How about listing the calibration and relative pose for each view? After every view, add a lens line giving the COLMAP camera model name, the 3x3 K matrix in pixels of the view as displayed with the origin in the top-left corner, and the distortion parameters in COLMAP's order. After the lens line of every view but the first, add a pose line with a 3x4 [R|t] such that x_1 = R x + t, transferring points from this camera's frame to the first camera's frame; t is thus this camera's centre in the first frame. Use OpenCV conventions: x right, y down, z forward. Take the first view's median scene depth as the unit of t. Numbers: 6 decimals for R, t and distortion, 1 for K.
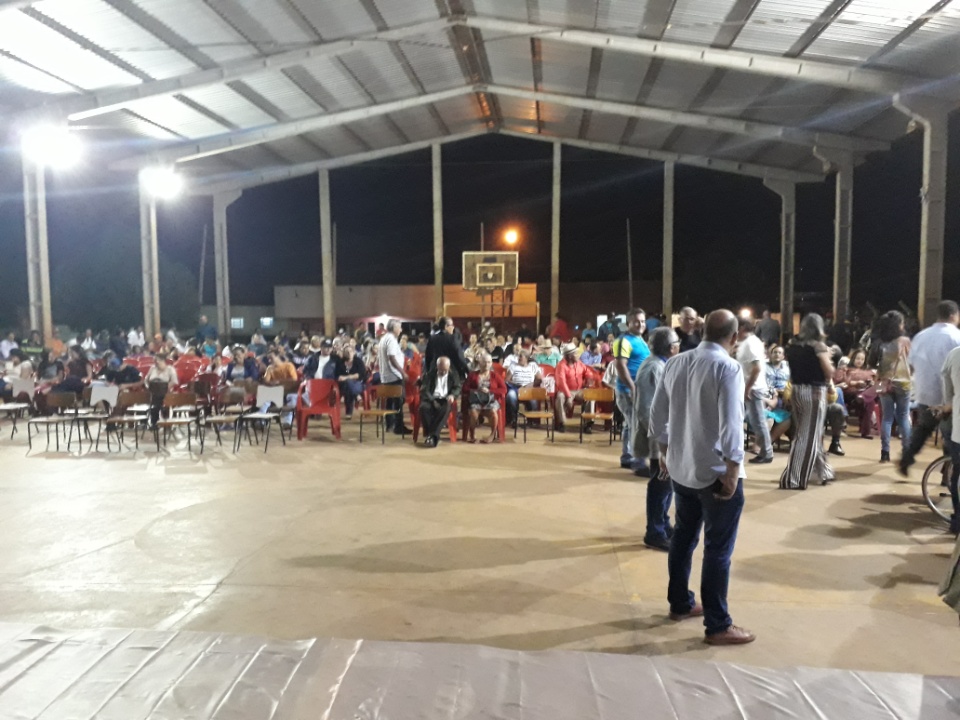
lens RADIAL K [[742.5, 0, 432.2], [0, 742.5, 360.9], [0, 0, 1]] dist [0.007286, 0.000909]
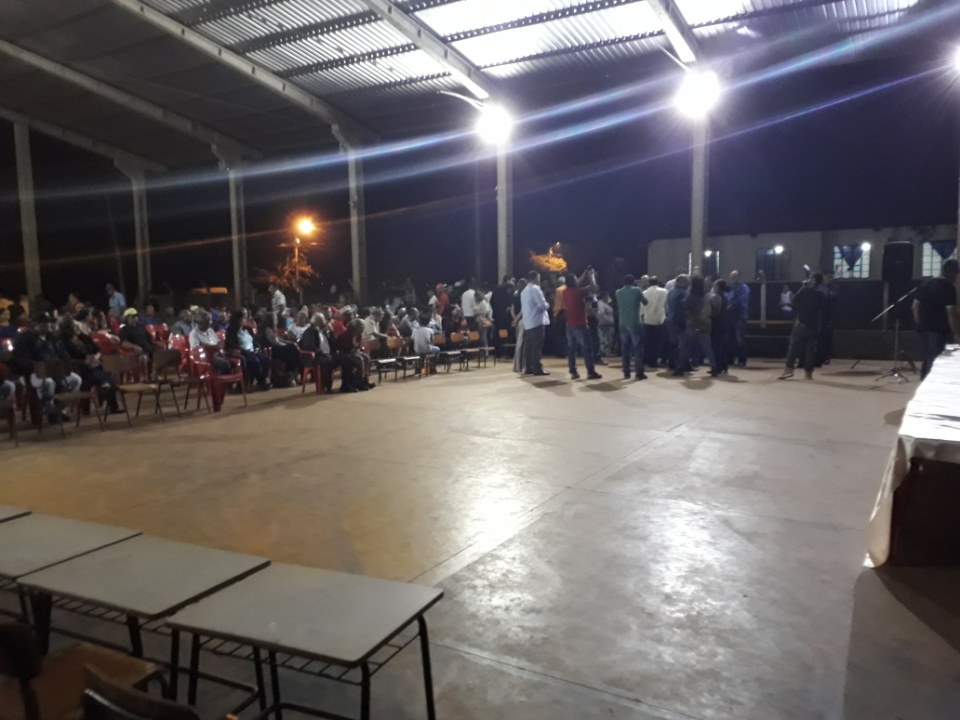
lens RADIAL K [[696.2, 0, 503.7], [0, 696.2, 360.0], [0, 0, 1]] dist [0.040582, -0.081080]
pose [[0.424366, -0.080513, 0.901904, -0.257883], [0.056287, 0.996458, 0.062470, 0.001721], [-0.903740, 0.024255, 0.427395, 0.118601]]
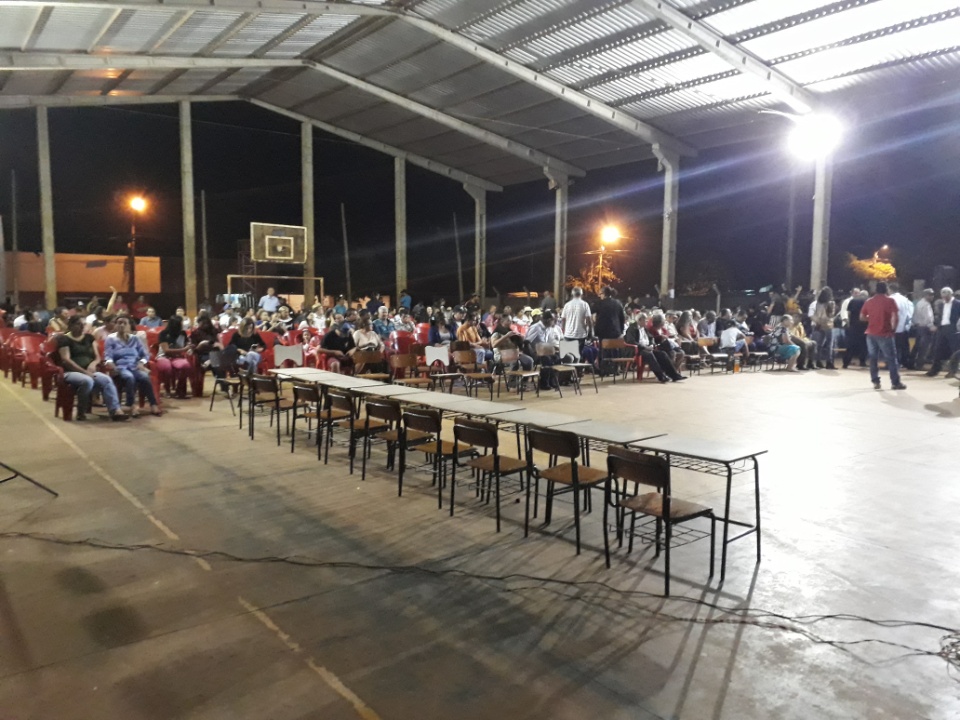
lens RADIAL K [[696.2, 0, 503.7], [0, 696.2, 360.0], [0, 0, 1]] dist [0.040582, -0.081080]
pose [[0.755820, -0.040455, 0.653529, -0.312901], [0.020678, 0.999066, 0.037930, 0.005076], [-0.654453, -0.015155, 0.755951, 0.092083]]
